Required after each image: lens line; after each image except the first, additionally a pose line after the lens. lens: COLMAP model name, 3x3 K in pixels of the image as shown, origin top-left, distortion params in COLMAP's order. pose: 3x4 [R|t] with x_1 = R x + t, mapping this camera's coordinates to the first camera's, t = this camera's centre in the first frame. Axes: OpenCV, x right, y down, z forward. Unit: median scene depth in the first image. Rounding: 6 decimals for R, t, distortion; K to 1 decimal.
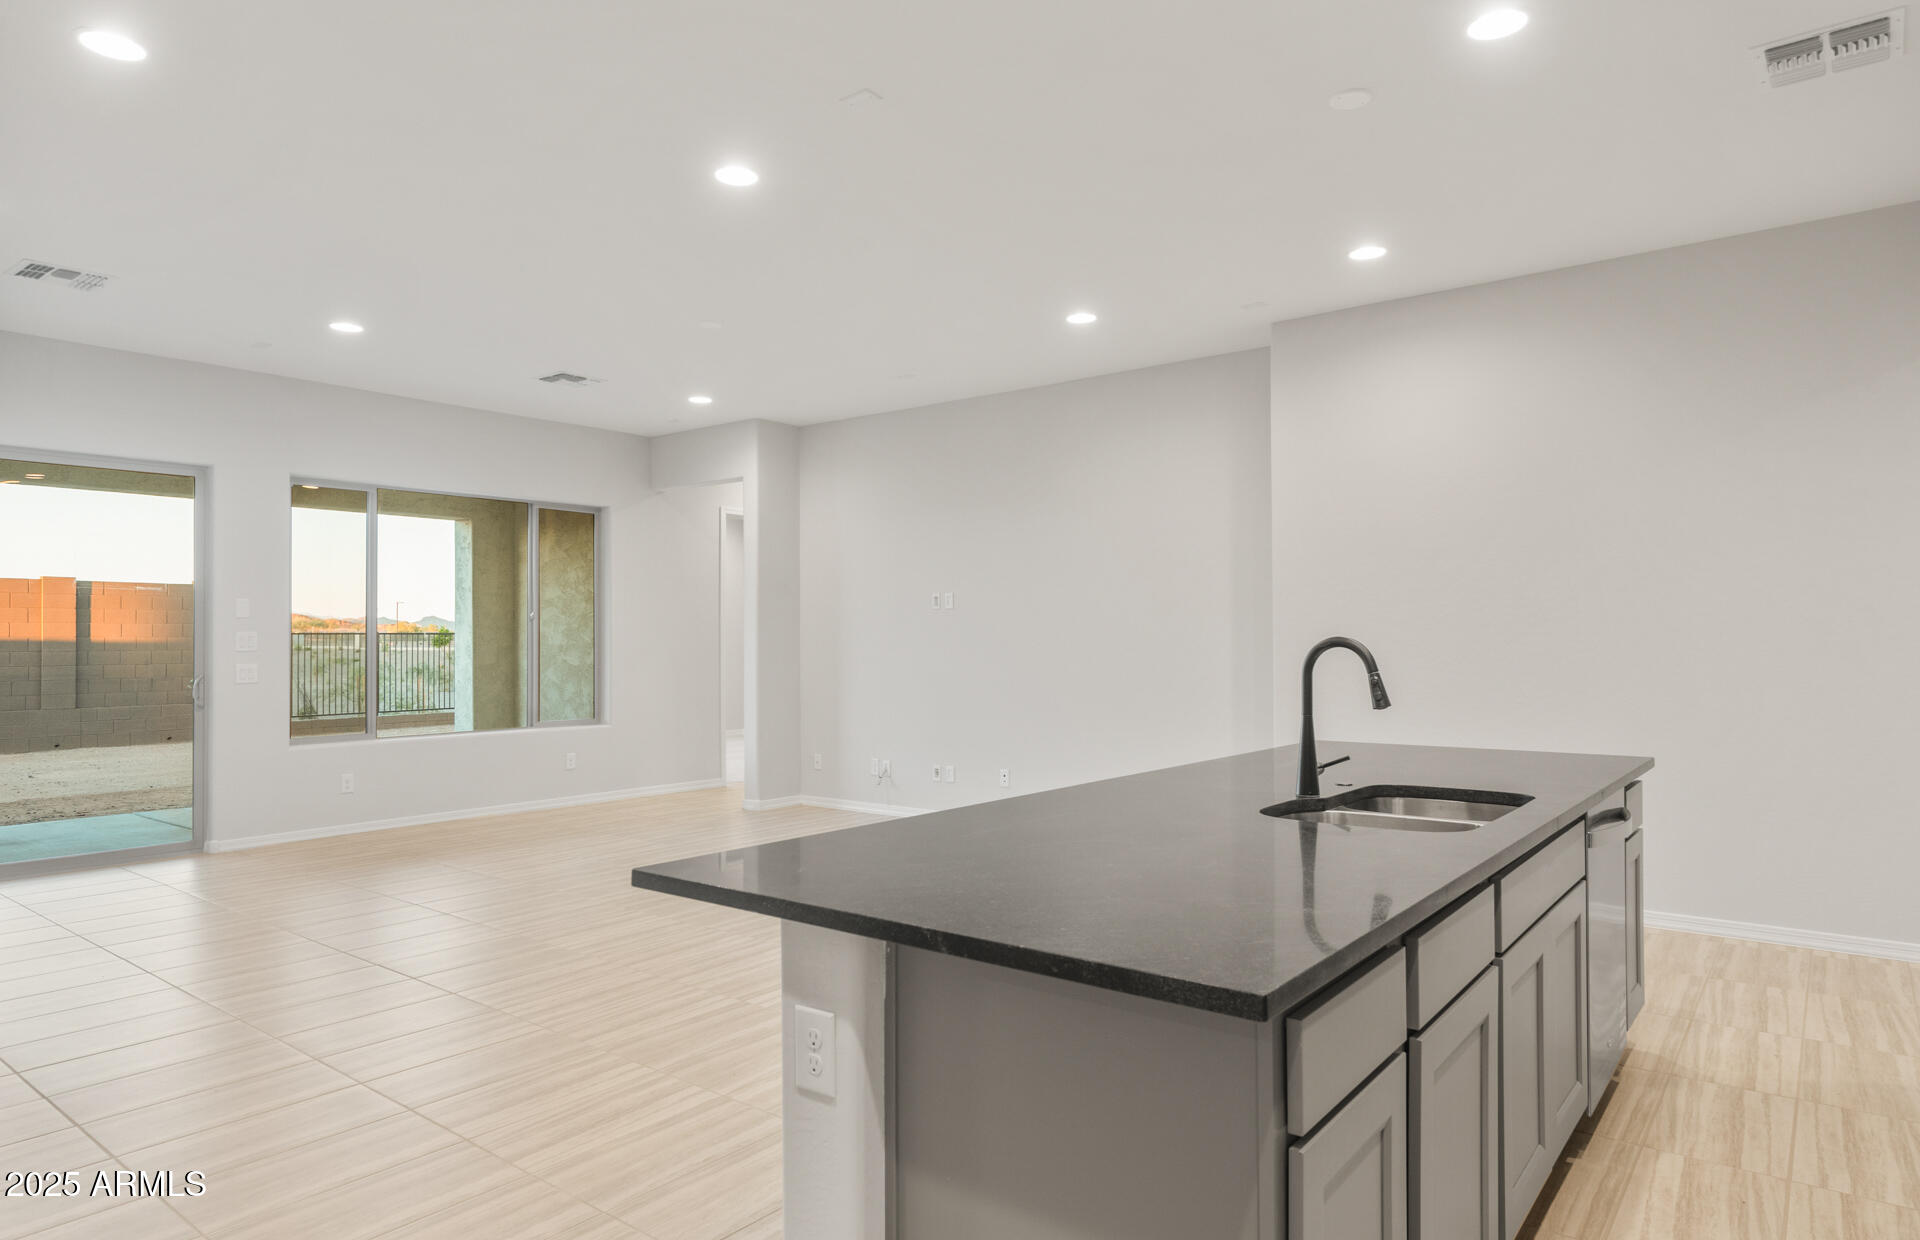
lens RADIAL K [[1104.3, 0, 990.1], [0, 1104.3, 632.8], [0, 0, 1]] dist [-0.007140, -0.002022]
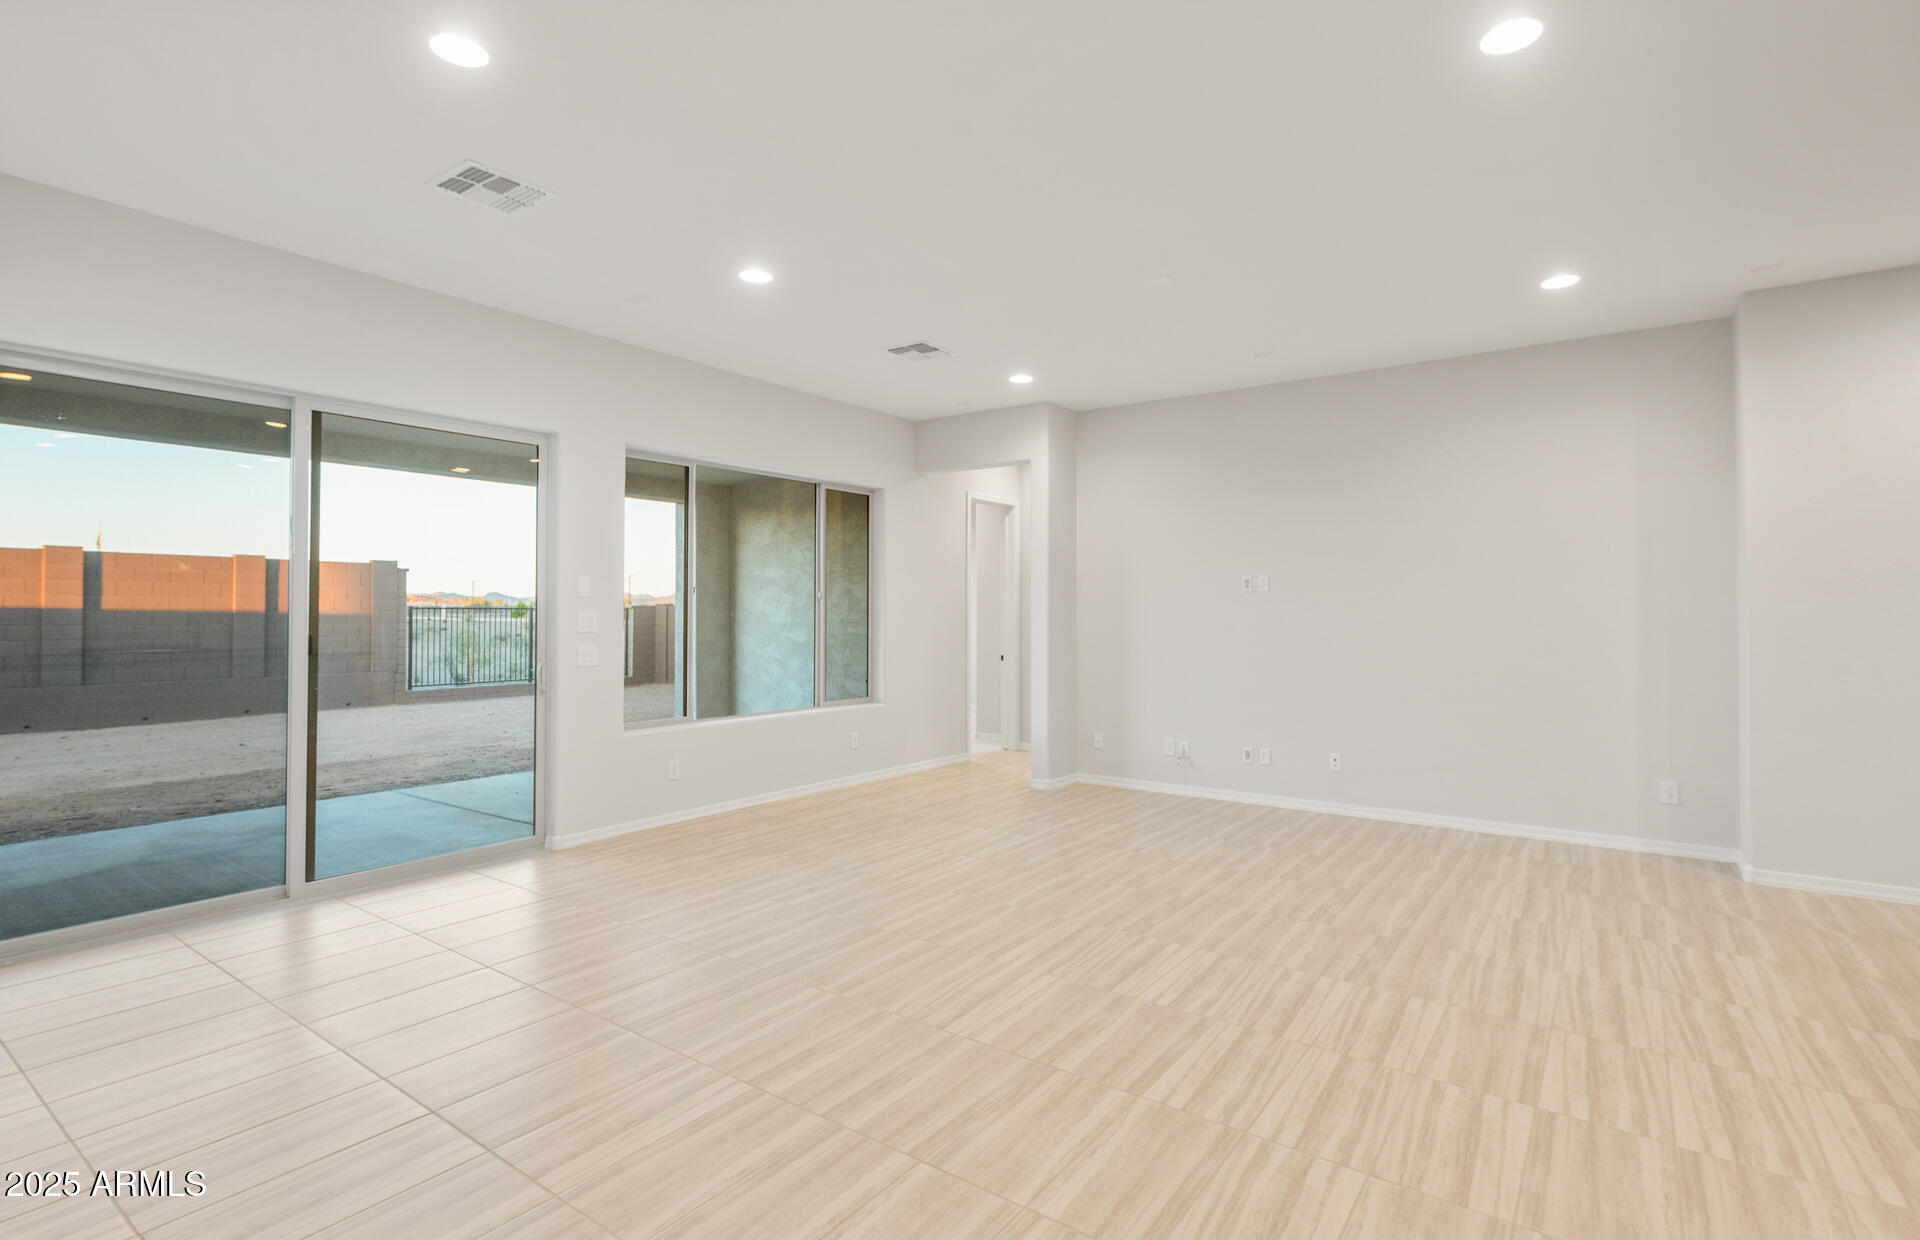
lens RADIAL K [[899.4, 0, 987.6], [0, 899.4, 606.8], [0, 0, 1]] dist [0.006140, -0.001580]
pose [[0.999547, 0.005306, 0.029611, -0.287457], [-0.005252, 0.999984, -0.001894, -0.004561], [-0.029621, 0.001738, 0.999560, 0.177515]]
